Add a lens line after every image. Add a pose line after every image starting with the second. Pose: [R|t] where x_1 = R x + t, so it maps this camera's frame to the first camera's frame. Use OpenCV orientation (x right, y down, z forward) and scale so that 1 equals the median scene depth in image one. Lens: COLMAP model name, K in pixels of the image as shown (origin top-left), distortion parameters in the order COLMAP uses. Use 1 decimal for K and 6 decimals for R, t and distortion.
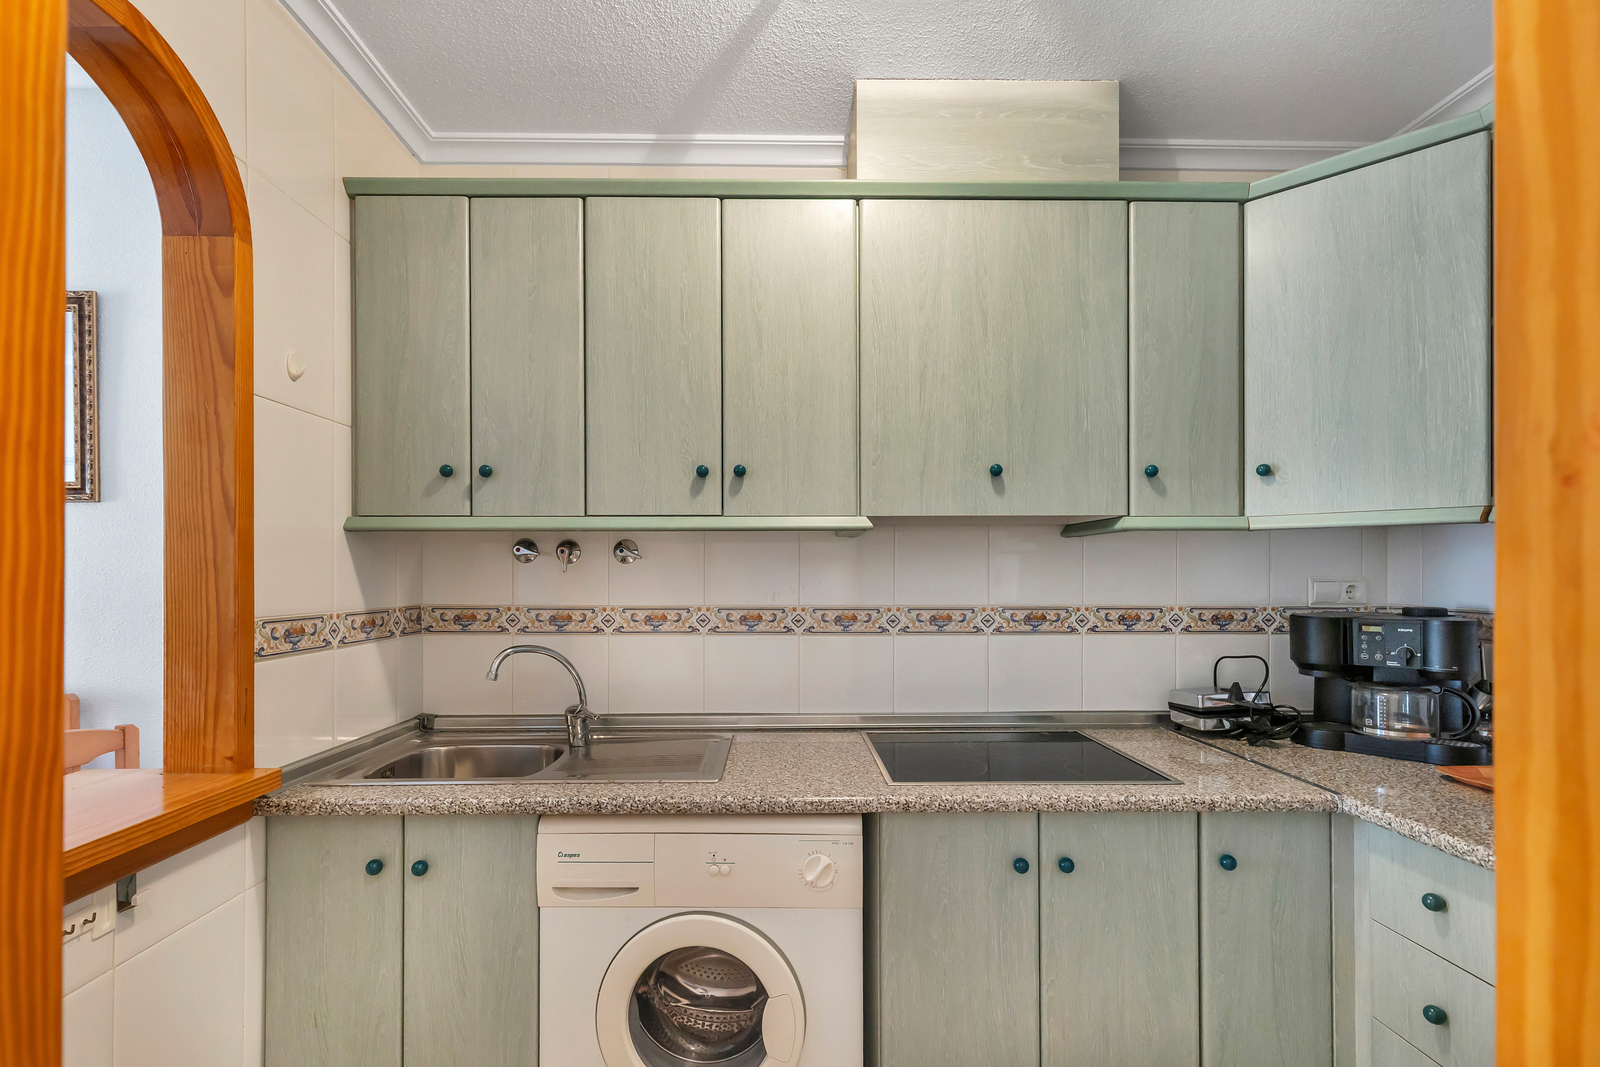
lens RADIAL K [[731.4, 0, 808.5], [0, 731.4, 572.9], [0, 0, 1]] dist [0.005373, -0.002635]
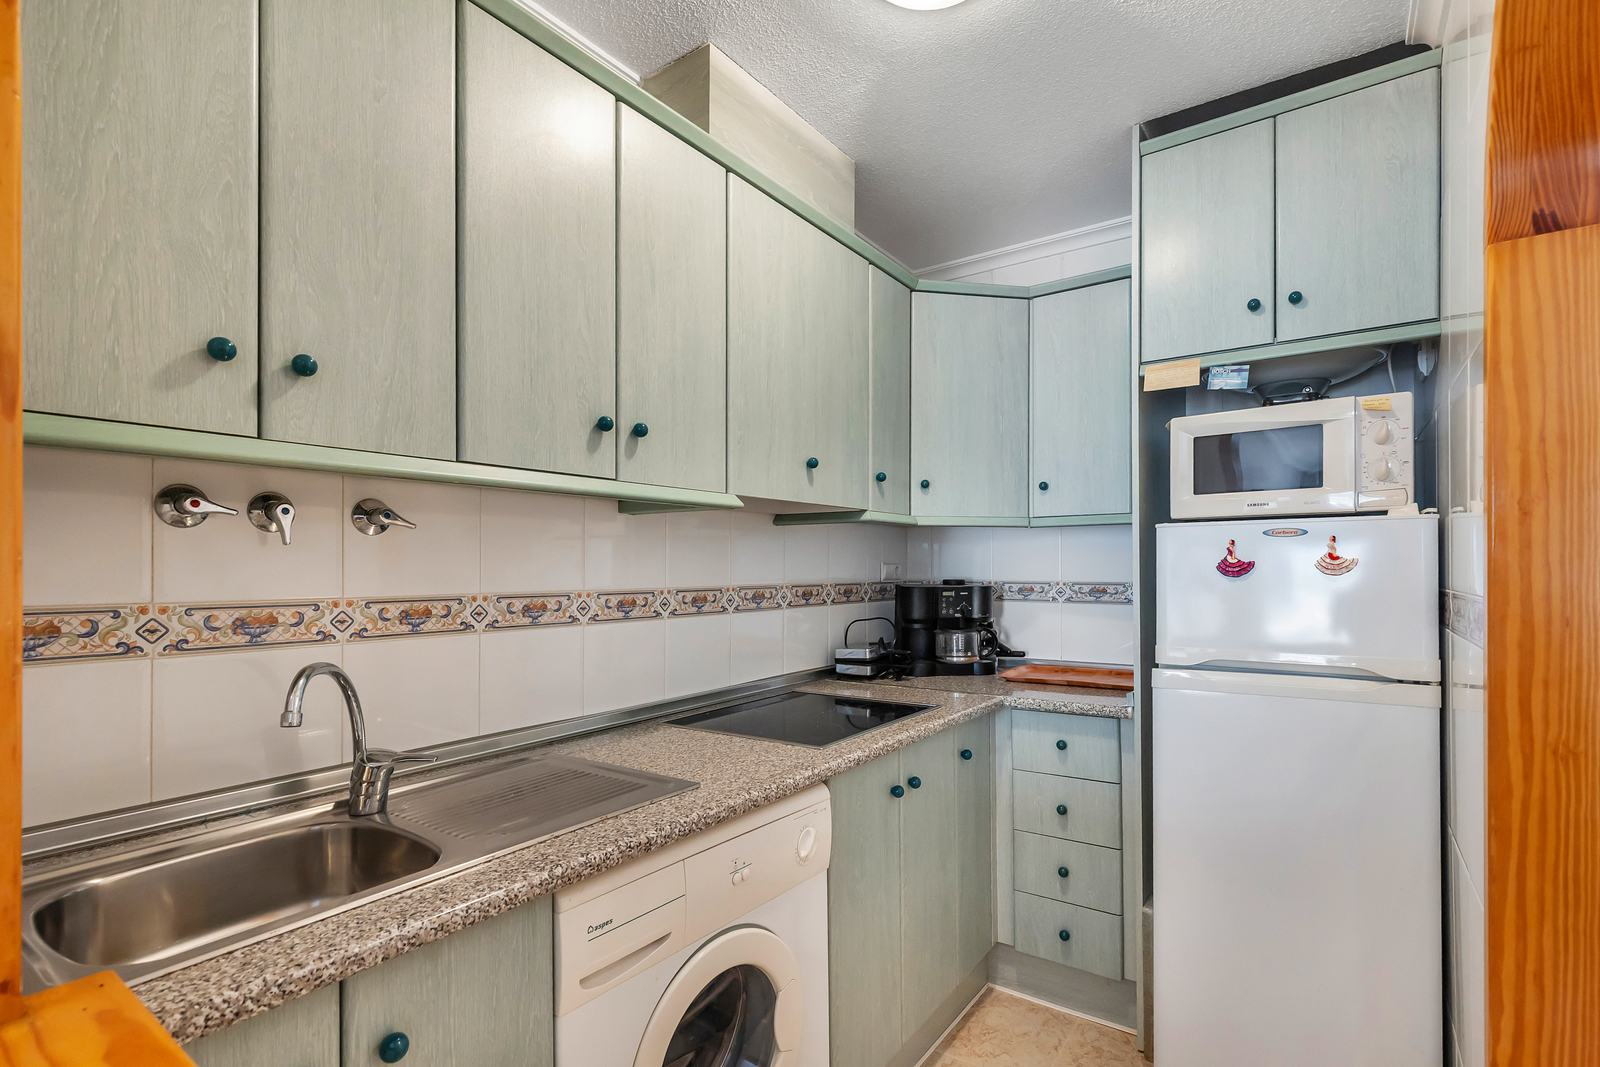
lens RADIAL K [[731.4, 0, 825.2], [0, 731.4, 568.8], [0, 0, 1]] dist [0.005373, -0.002635]
pose [[0.592460, -0.003346, 0.805593, -0.626036], [-0.000183, 0.999991, 0.004288, 0.018111], [-0.805600, -0.002688, 0.592454, 0.304670]]
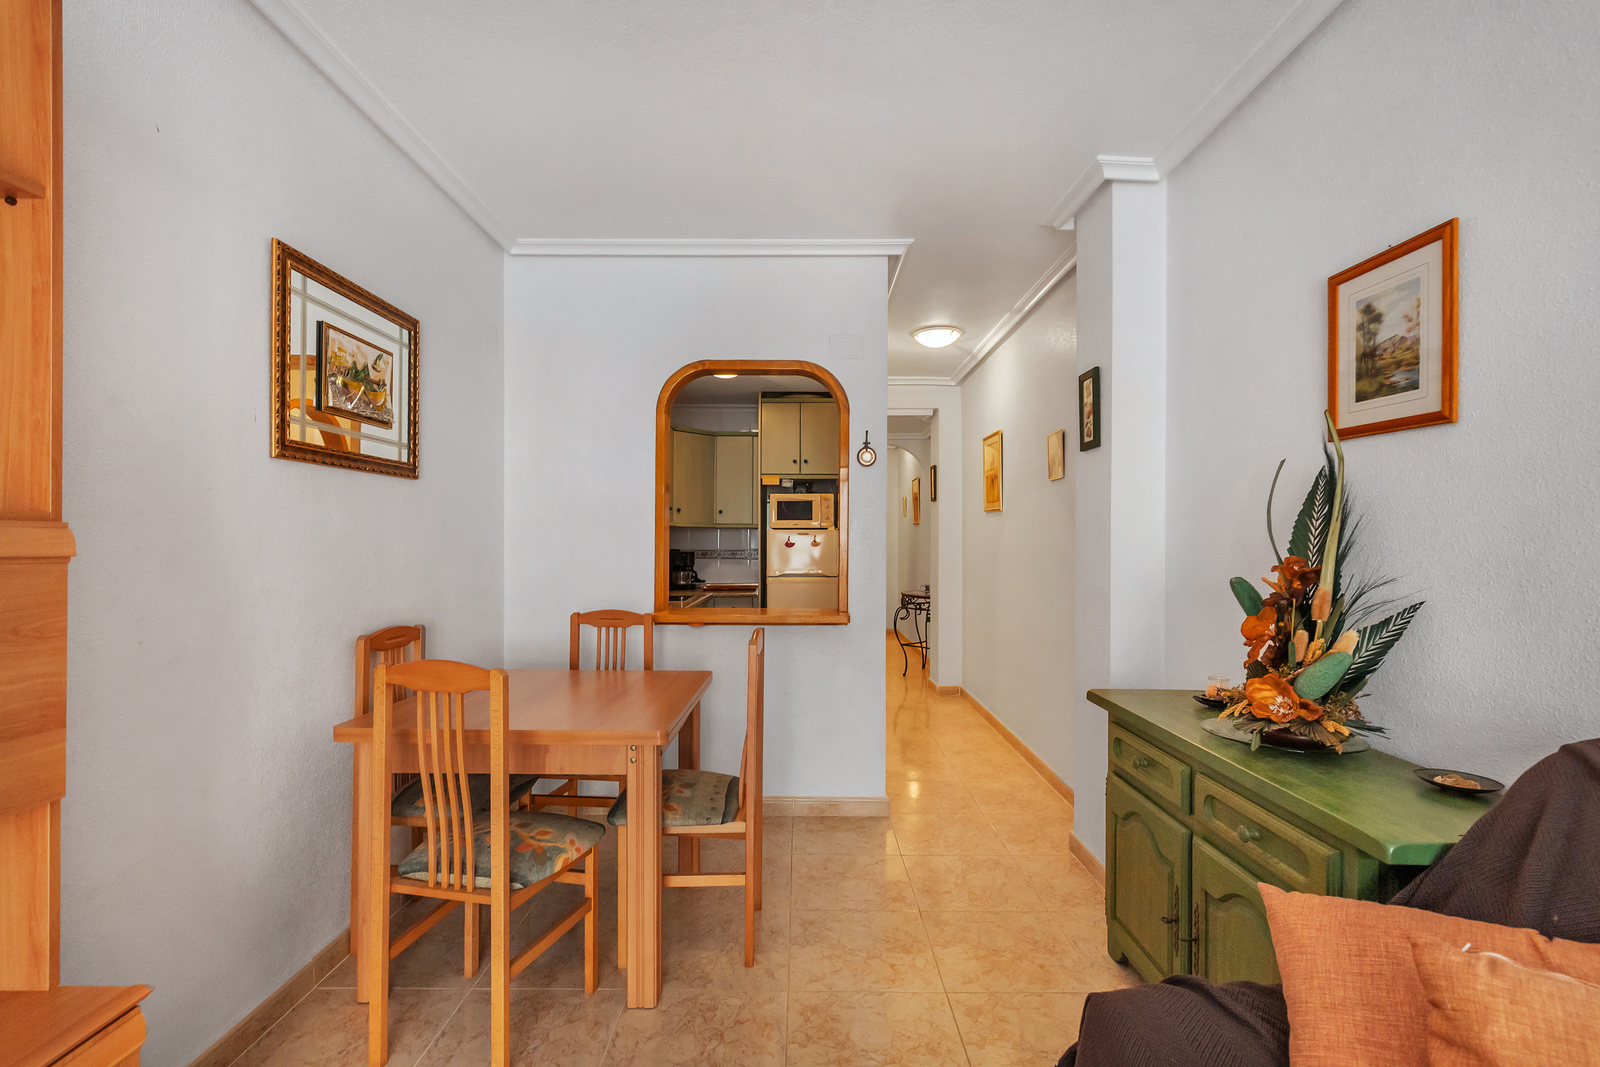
lens RADIAL K [[731.4, 0, 802.0], [0, 731.4, 530.0], [0, 0, 1]] dist [0.005373, -0.002635]
pose [[0.001491, 0.008539, 0.999962, -2.814826], [-0.004512, 0.999953, -0.008532, -0.018997], [-0.999989, -0.004500, 0.001529, 0.397191]]
